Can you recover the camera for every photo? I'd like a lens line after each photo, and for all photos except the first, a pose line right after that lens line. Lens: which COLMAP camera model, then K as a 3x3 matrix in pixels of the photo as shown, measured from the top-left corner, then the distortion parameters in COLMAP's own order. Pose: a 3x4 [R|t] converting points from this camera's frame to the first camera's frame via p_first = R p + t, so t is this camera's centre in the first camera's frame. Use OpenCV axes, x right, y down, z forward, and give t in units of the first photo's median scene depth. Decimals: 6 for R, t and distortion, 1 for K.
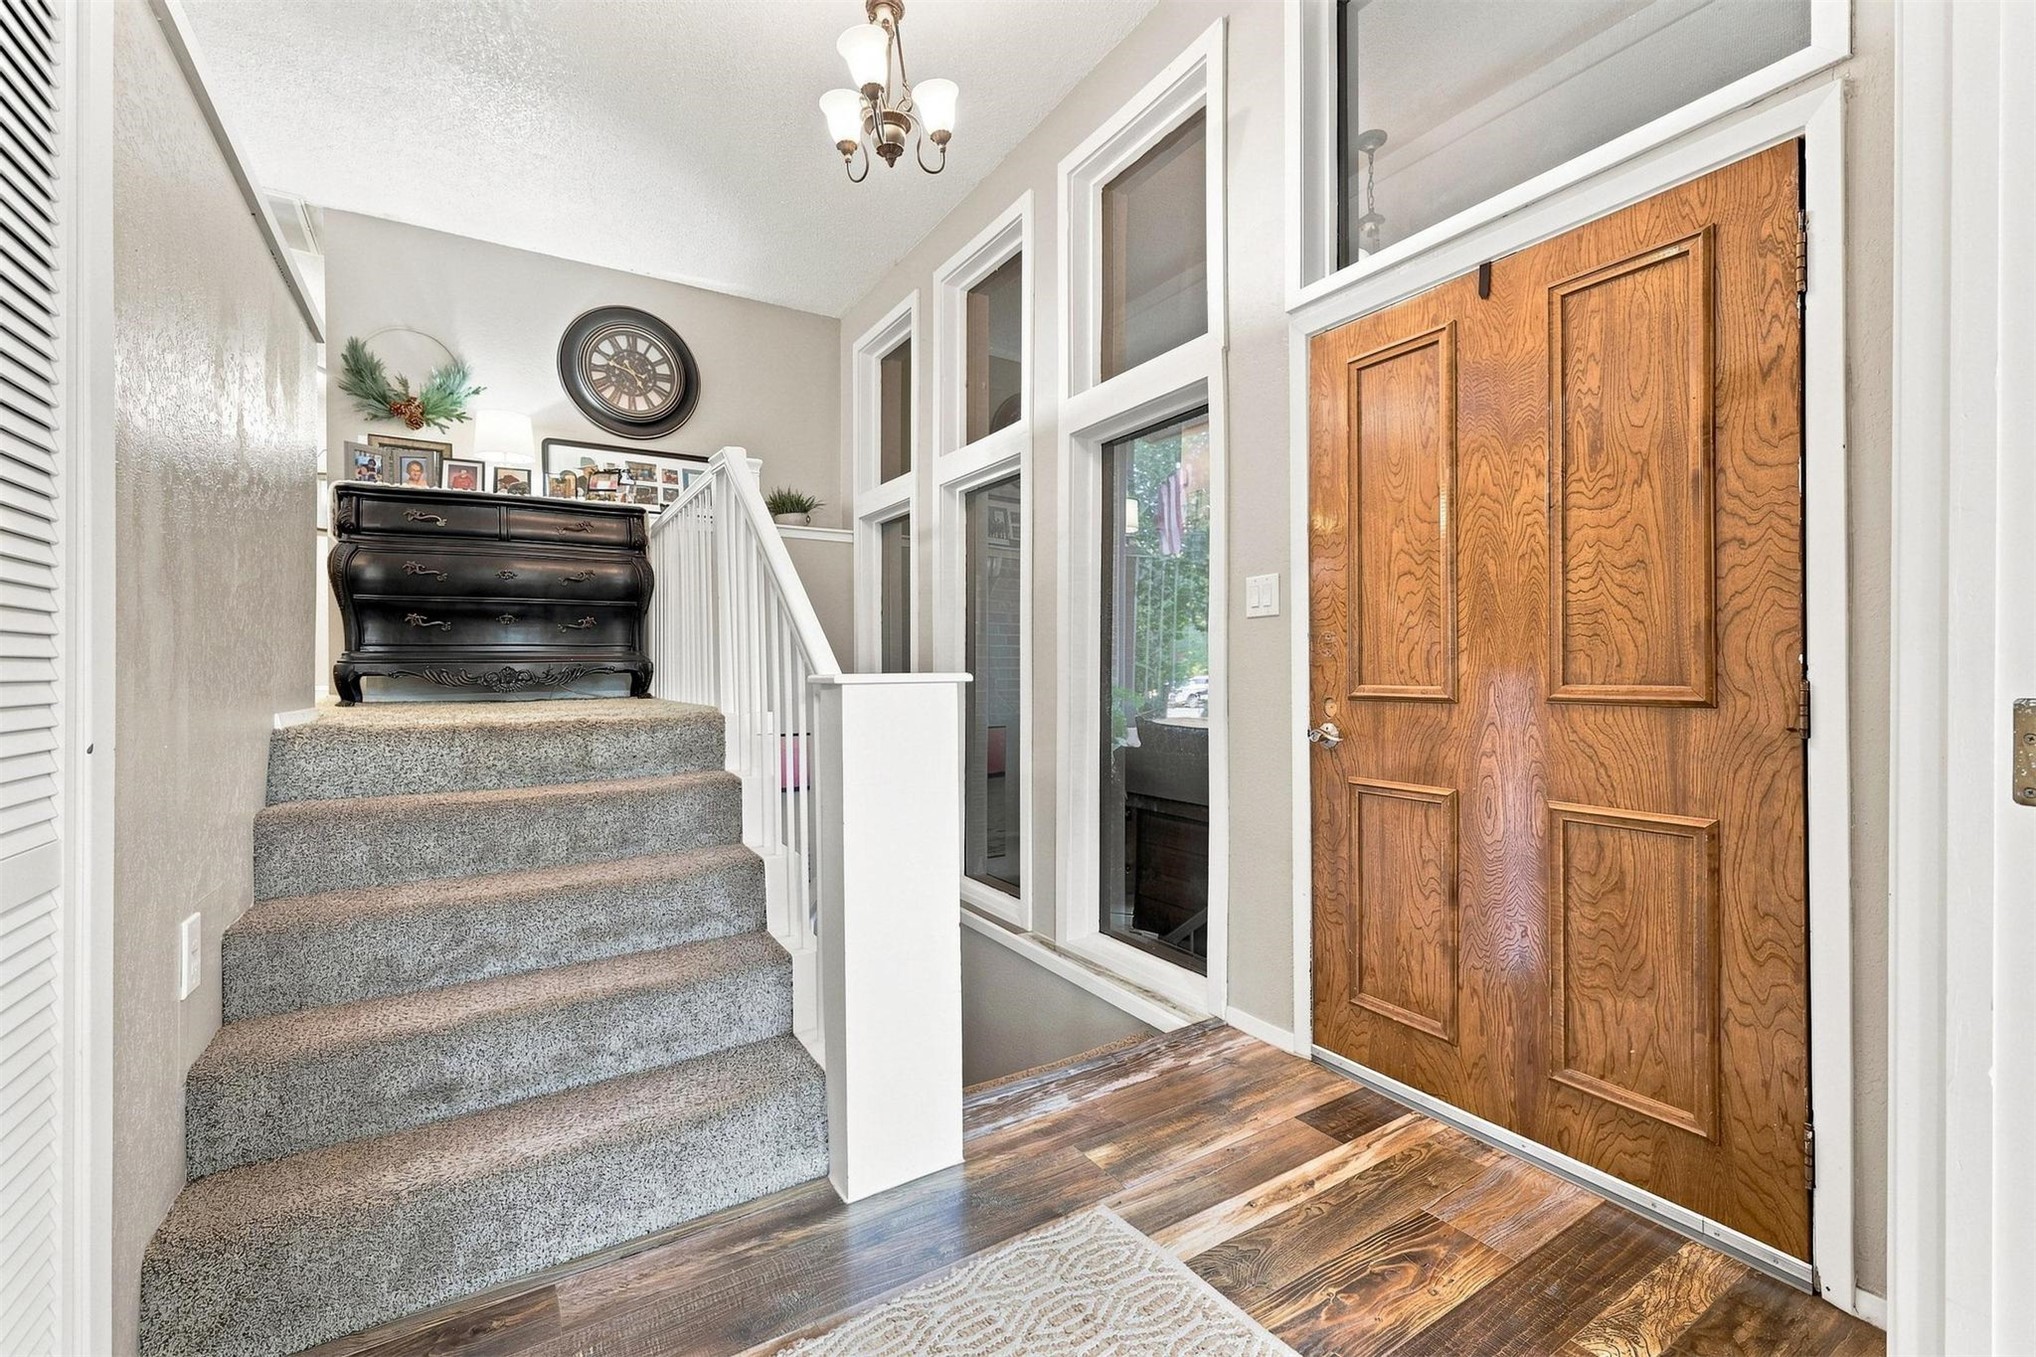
lens RADIAL K [[853.0, 0, 1021.4], [0, 853.0, 664.3], [0, 0, 1]] dist [0.020009, 0.000003]
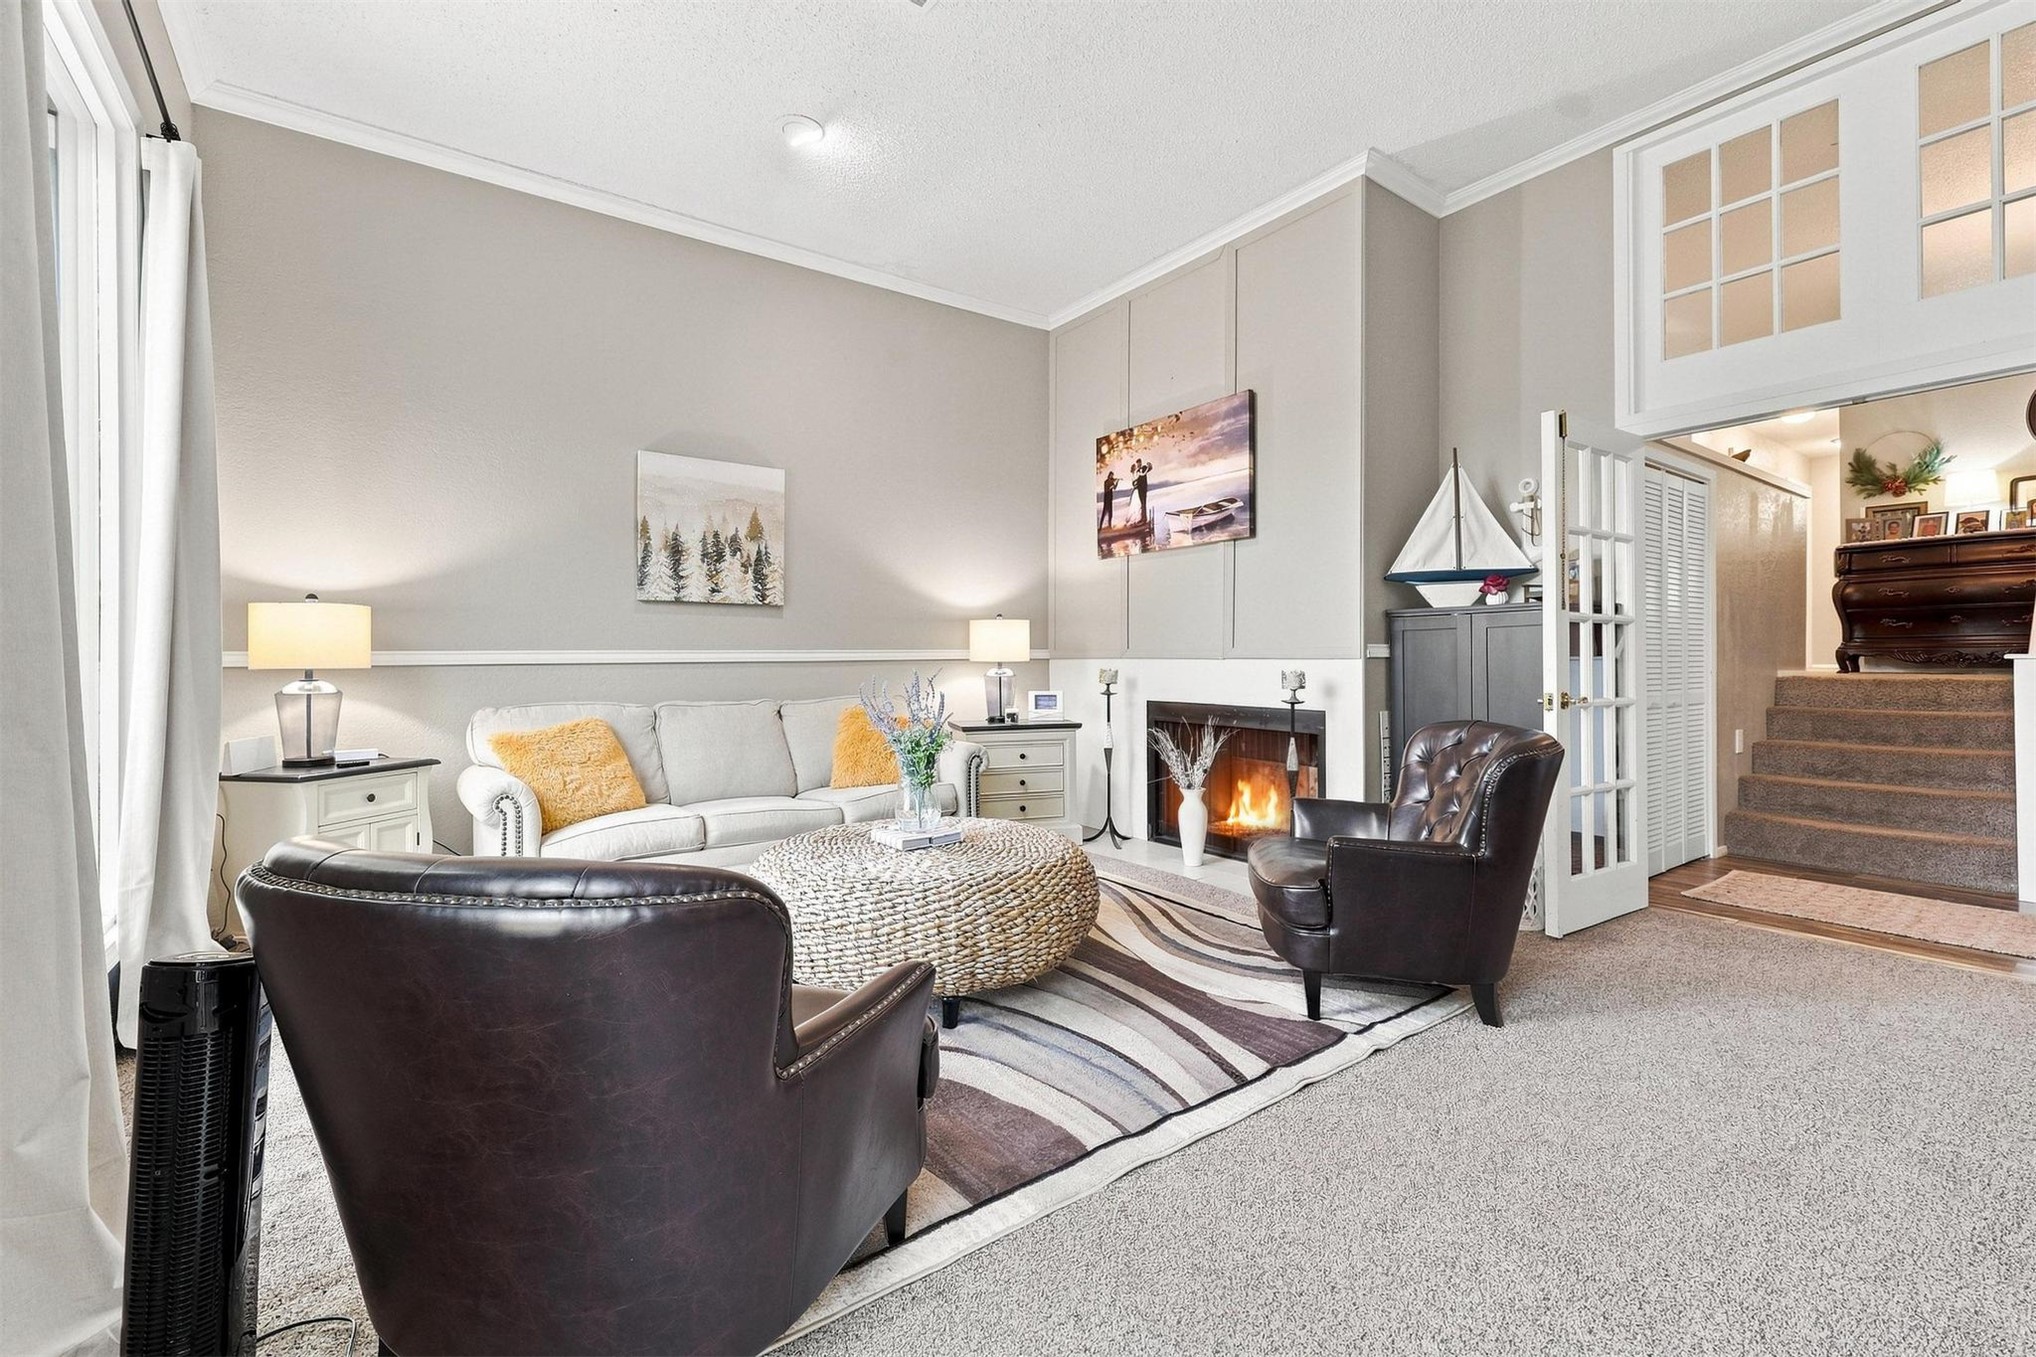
lens RADIAL K [[853.0, 0, 1021.4], [0, 853.0, 664.3], [0, 0, 1]] dist [0.020009, 0.000003]
pose [[0.071713, 0.007856, -0.997394, 0.768567], [0.010964, 0.999902, 0.008664, -0.003611], [0.997365, -0.011557, 0.071620, -0.706647]]
